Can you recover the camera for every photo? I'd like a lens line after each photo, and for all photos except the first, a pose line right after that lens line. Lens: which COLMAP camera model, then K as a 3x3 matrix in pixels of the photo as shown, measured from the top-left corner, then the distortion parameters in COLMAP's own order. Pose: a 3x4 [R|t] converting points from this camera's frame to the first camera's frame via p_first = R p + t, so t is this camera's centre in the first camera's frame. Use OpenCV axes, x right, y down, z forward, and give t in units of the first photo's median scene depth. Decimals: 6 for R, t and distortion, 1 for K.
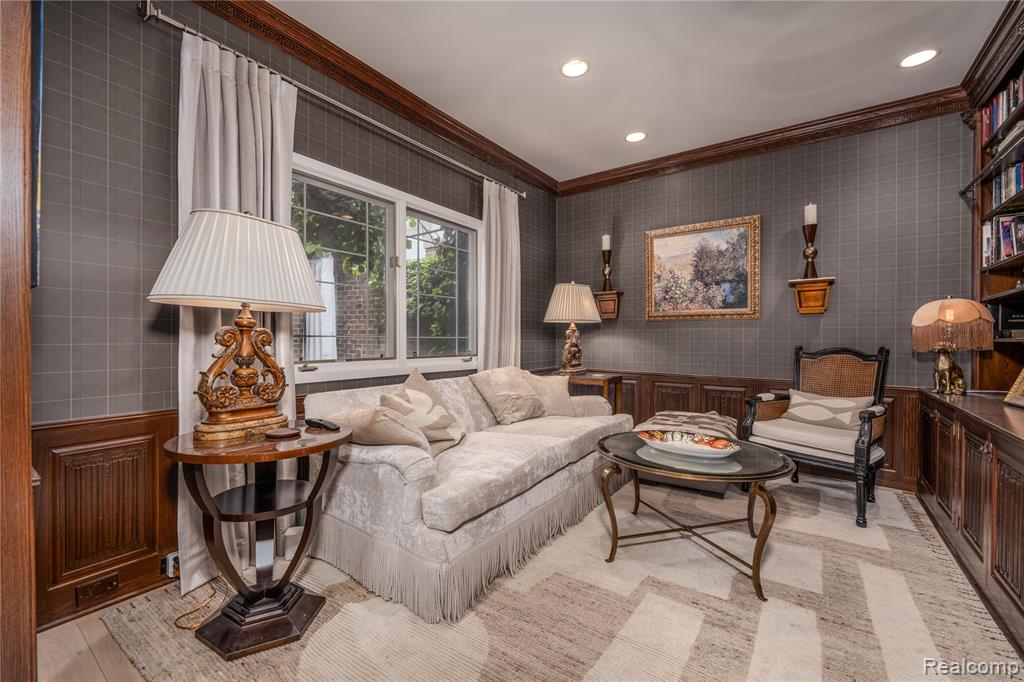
lens RADIAL K [[428.7, 0, 508.6], [0, 428.7, 340.8], [0, 0, 1]] dist [-0.012317, 0.000244]
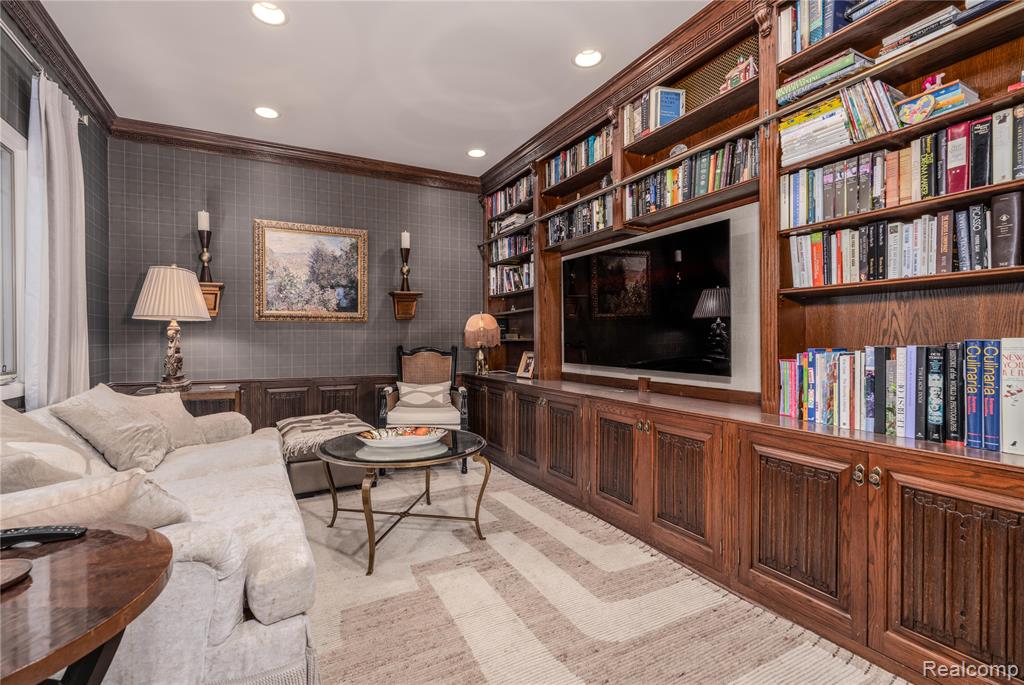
lens RADIAL K [[428.7, 0, 510.3], [0, 428.7, 340.4], [0, 0, 1]] dist [-0.012317, 0.000244]
pose [[0.461566, -0.006504, 0.887082, -0.246214], [0.010392, 0.999944, 0.001925, -0.002665], [-0.887045, 0.008331, 0.461607, 0.145970]]
